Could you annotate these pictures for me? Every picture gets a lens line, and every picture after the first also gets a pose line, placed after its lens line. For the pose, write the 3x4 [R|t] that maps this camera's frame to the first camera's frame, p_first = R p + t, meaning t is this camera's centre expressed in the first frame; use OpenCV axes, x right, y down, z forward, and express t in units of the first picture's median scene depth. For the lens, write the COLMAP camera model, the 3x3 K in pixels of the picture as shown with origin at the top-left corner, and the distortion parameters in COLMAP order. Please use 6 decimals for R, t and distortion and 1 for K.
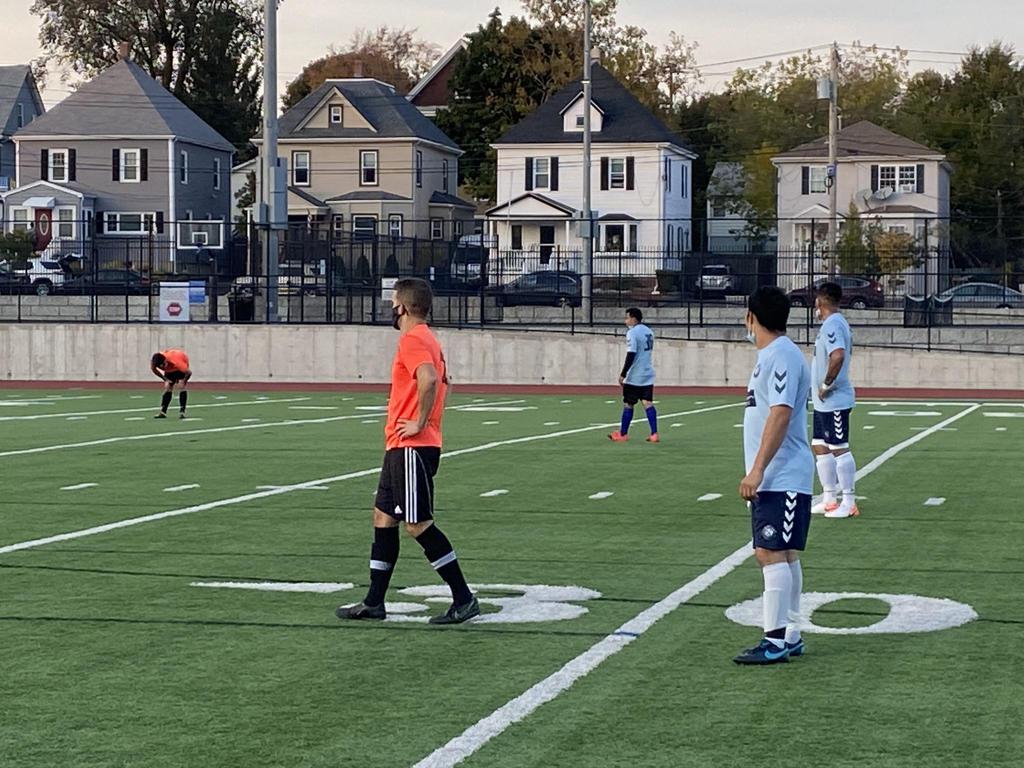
lens RADIAL K [[2750.6, 0, 485.0], [0, 2750.6, 382.0], [0, 0, 1]] dist [0.066255, 0.355264]
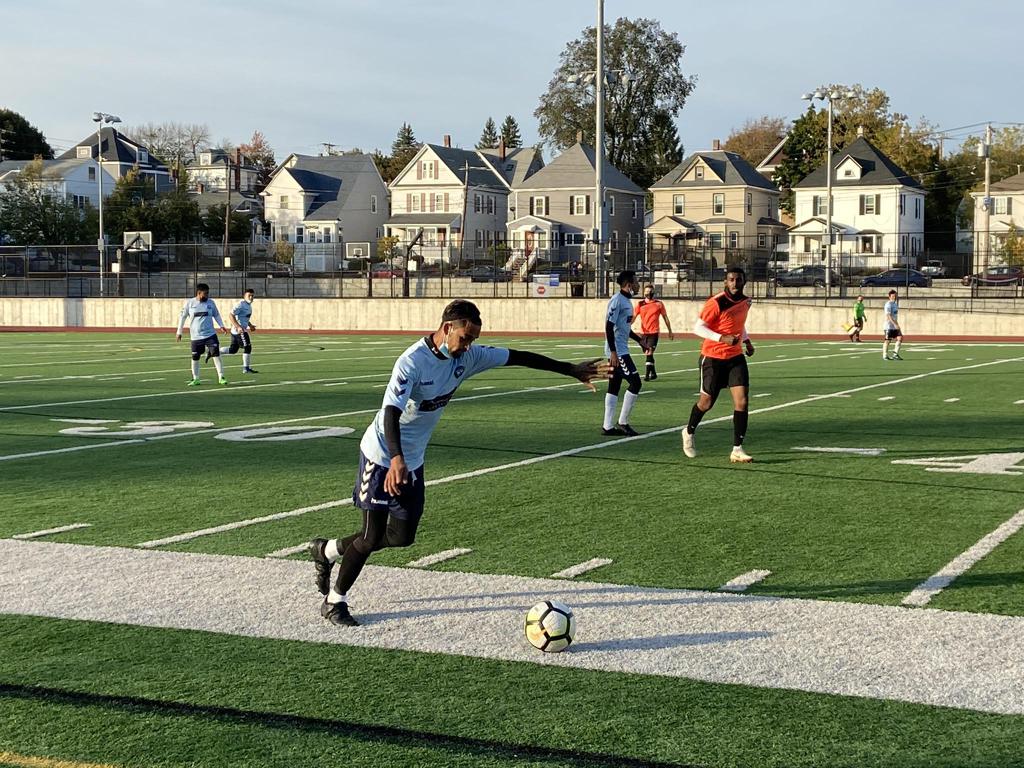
lens RADIAL K [[1681.3, 0, 523.0], [0, 1681.3, 367.5], [0, 0, 1]] dist [0.121077, -0.052798]
pose [[0.975547, 0.004498, -0.219746, 0.068208], [-0.000055, 0.999796, 0.020218, 0.000518], [0.219792, -0.019711, 0.975348, -0.025216]]
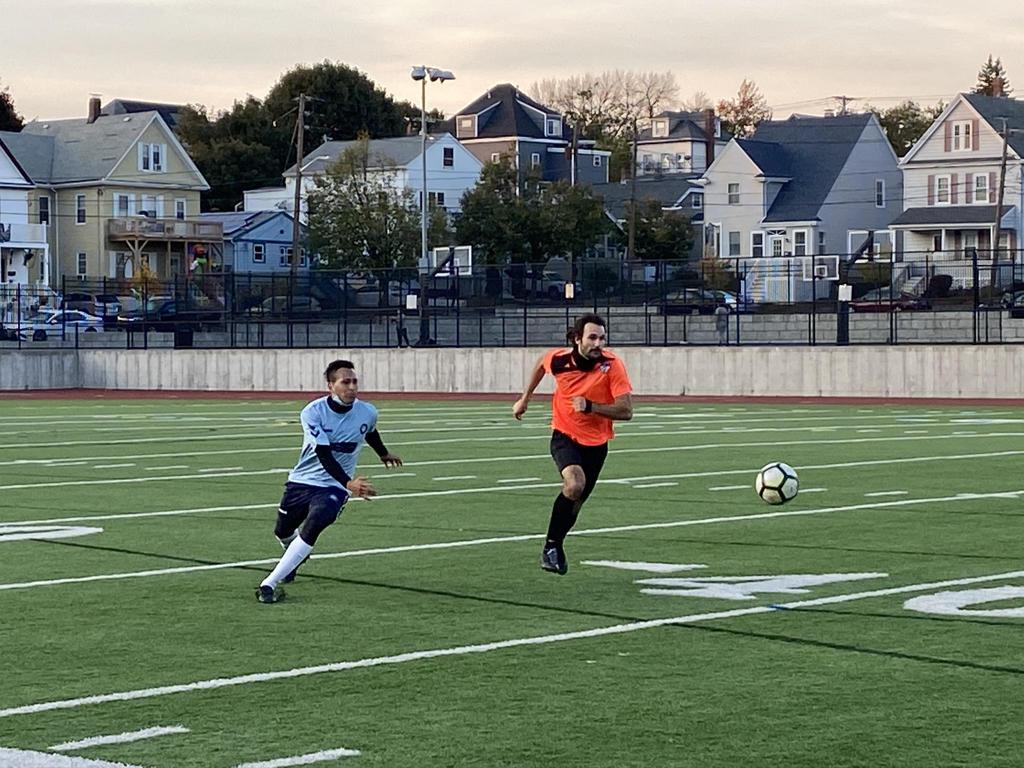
lens RADIAL K [[2750.6, 0, 485.0], [0, 2750.6, 382.0], [0, 0, 1]] dist [0.066255, 0.355264]
pose [[0.877976, -0.003994, -0.478688, 0.127027], [0.000330, 0.999970, -0.007737, 0.000986], [0.478705, 0.006635, 0.877951, -0.023772]]
